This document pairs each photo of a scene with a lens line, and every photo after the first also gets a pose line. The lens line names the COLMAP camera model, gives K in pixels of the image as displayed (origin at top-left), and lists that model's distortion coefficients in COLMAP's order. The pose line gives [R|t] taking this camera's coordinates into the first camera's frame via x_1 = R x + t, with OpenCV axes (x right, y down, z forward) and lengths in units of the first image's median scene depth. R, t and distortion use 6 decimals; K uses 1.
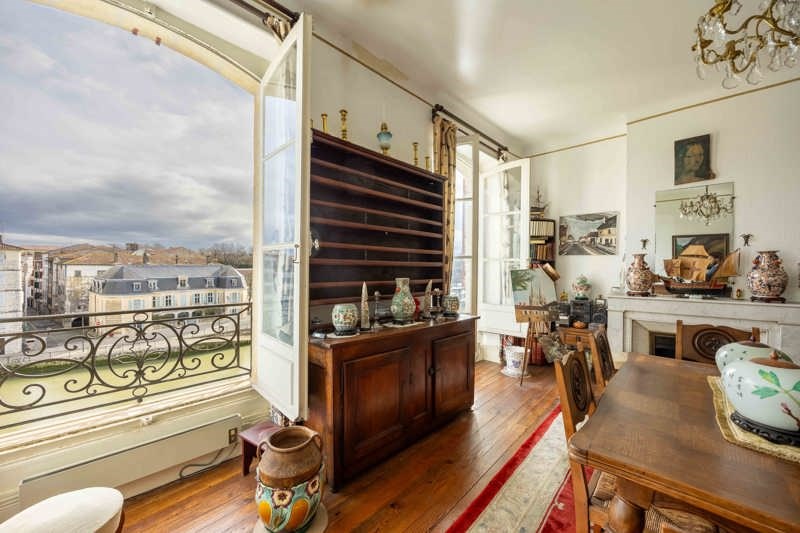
lens RADIAL K [[311.6, 0, 397.2], [0, 311.6, 269.4], [0, 0, 1]] dist [-0.002837, -0.000364]
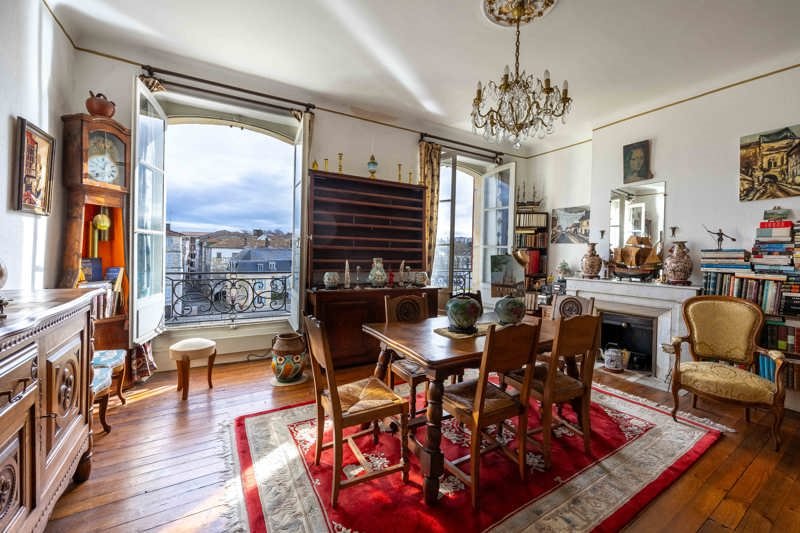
lens RADIAL K [[311.6, 0, 402.1], [0, 311.6, 258.6], [0, 0, 1]] dist [-0.002837, -0.000364]
pose [[0.964824, 0.017801, -0.262292, 0.415545], [-0.014673, 0.999796, 0.013879, 0.004223], [0.262485, -0.009542, 0.964889, -0.348260]]
